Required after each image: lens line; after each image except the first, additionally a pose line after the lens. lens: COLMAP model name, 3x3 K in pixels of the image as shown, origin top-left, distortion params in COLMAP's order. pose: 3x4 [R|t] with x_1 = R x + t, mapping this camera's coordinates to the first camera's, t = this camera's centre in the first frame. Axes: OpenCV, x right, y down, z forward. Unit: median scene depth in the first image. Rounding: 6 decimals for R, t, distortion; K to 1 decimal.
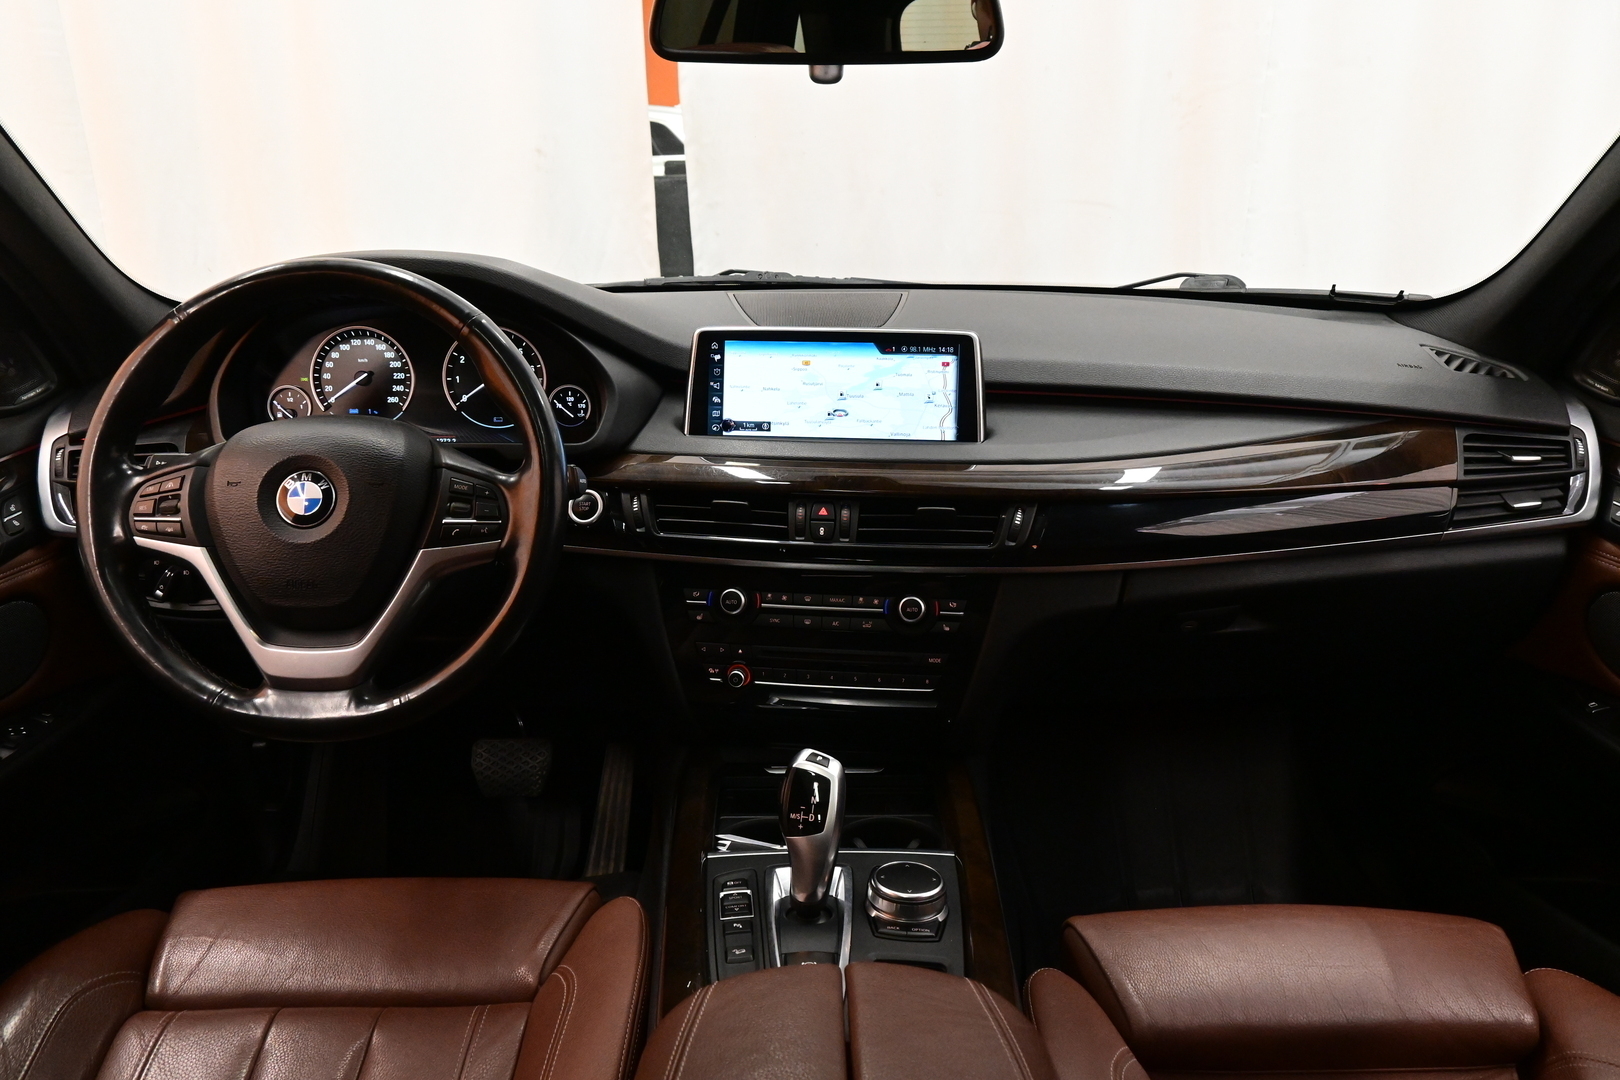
lens RADIAL K [[1114.0, 0, 814.7], [0, 1114.0, 543.3], [0, 0, 1]] dist [0.001759, -0.004297]
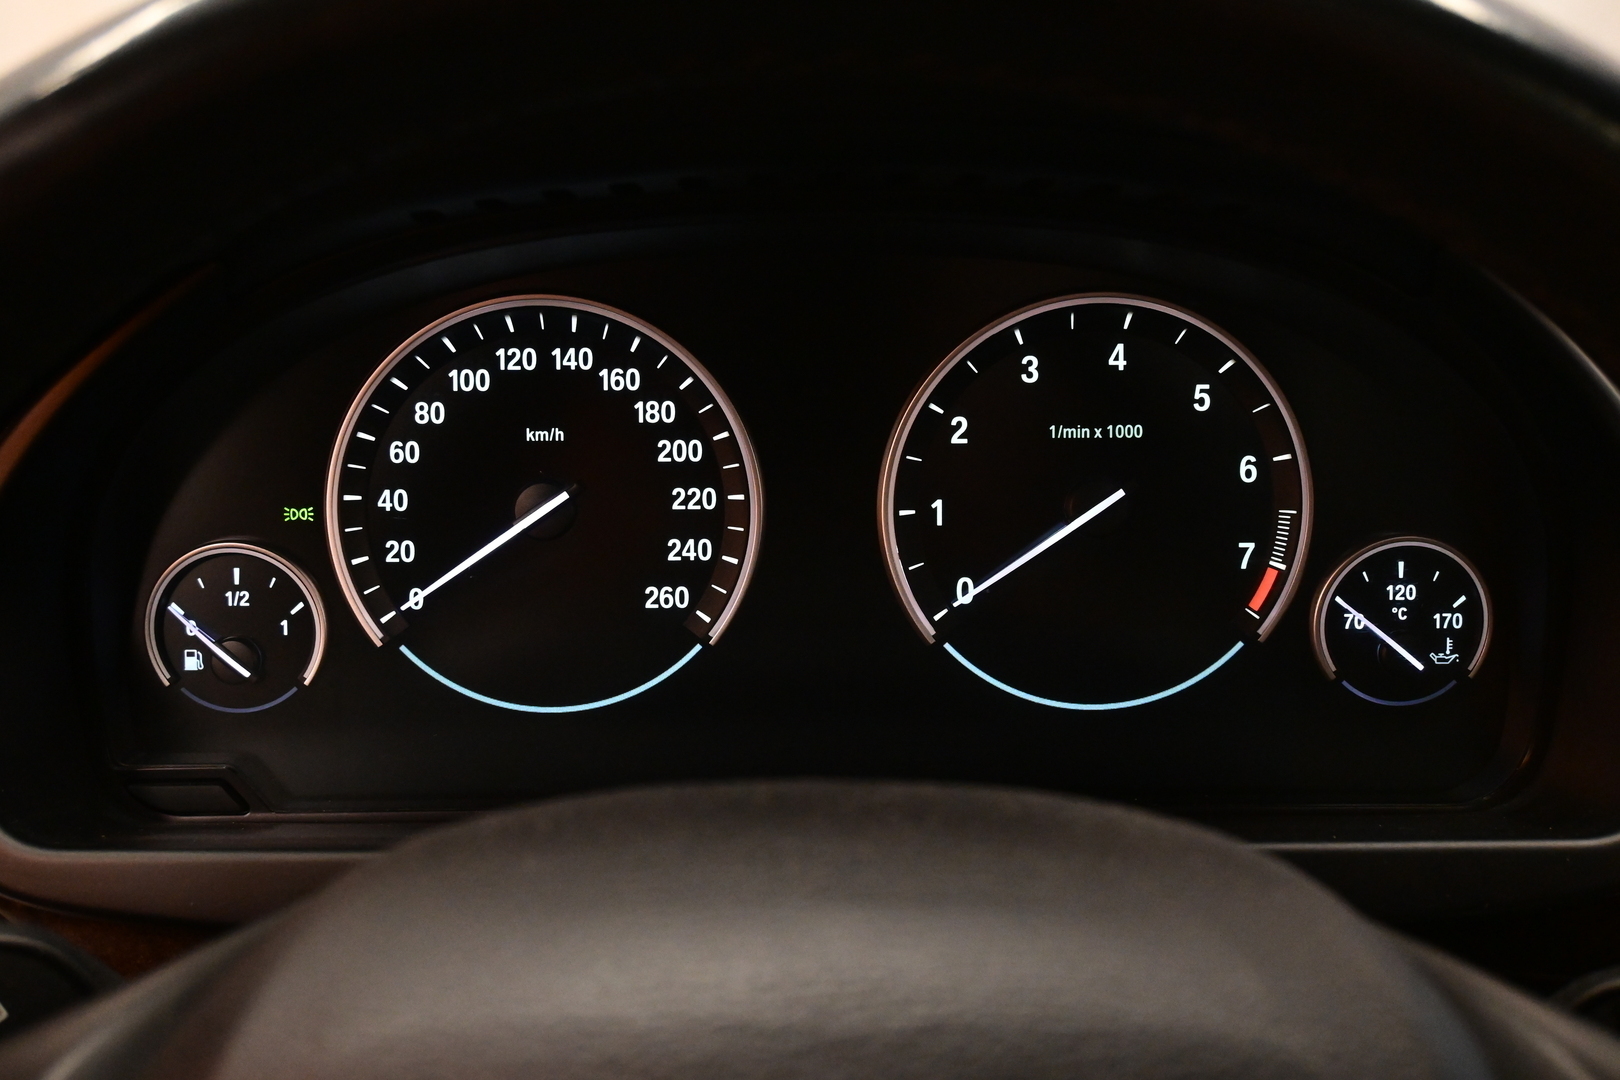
lens RADIAL K [[2050.2, 0, 811.8], [0, 2050.2, 529.6], [0, 0, 1]] dist [0.007325, 0.000000]
pose [[0.999968, -0.001970, 0.007771, -0.364332], [0.001969, 0.999998, 0.000128, -0.148997], [-0.007771, -0.000113, 0.999970, 0.579362]]
